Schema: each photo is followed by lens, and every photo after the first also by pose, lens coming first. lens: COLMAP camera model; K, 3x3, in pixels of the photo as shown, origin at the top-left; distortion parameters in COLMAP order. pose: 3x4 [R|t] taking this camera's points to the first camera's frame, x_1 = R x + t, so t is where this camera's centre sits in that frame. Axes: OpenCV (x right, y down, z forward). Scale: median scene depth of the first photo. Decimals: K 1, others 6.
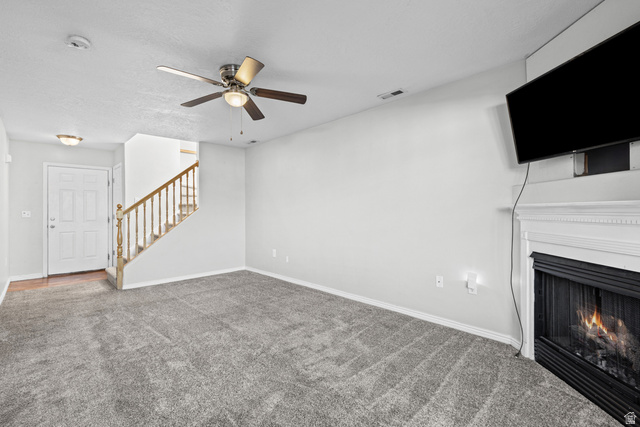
lens RADIAL K [[288.6, 0, 321.9], [0, 288.6, 212.1], [0, 0, 1]] dist [0.018014, -0.000551]
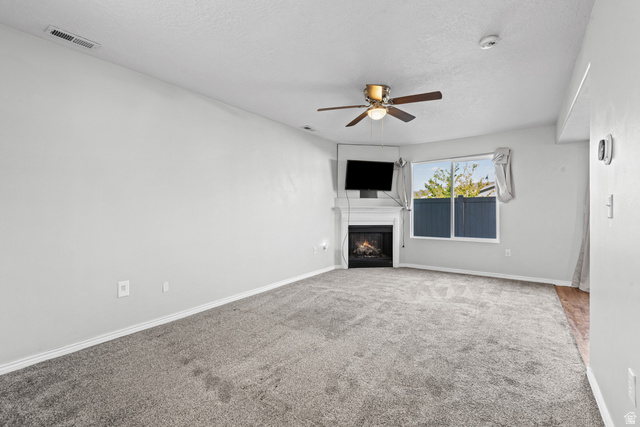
lens RADIAL K [[288.6, 0, 321.9], [0, 288.6, 212.1], [0, 0, 1]] dist [0.018014, -0.000551]
pose [[-0.202252, -0.002790, 0.979330, -1.715622], [-0.000141, 0.999996, 0.002820, 0.014999], [-0.979334, 0.000432, -0.202251, 1.771573]]
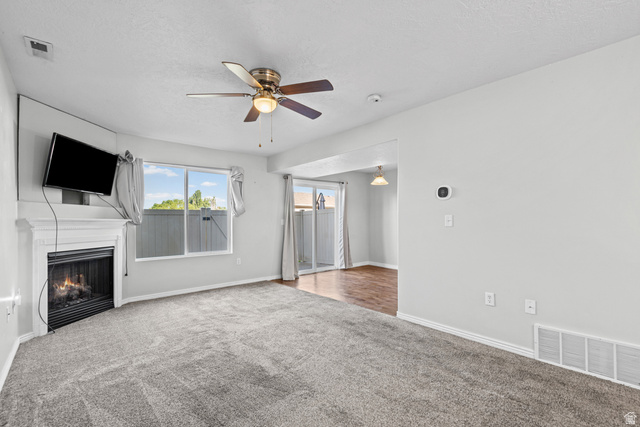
lens RADIAL K [[291.3, 0, 320.4], [0, 291.3, 221.2], [0, 0, 1]] dist [0.001009, -0.000224]
pose [[-0.999478, 0.012074, 0.029971, -0.608168], [0.012007, 0.999925, -0.002444, 0.006220], [-0.029998, -0.002083, -0.999548, 2.378518]]
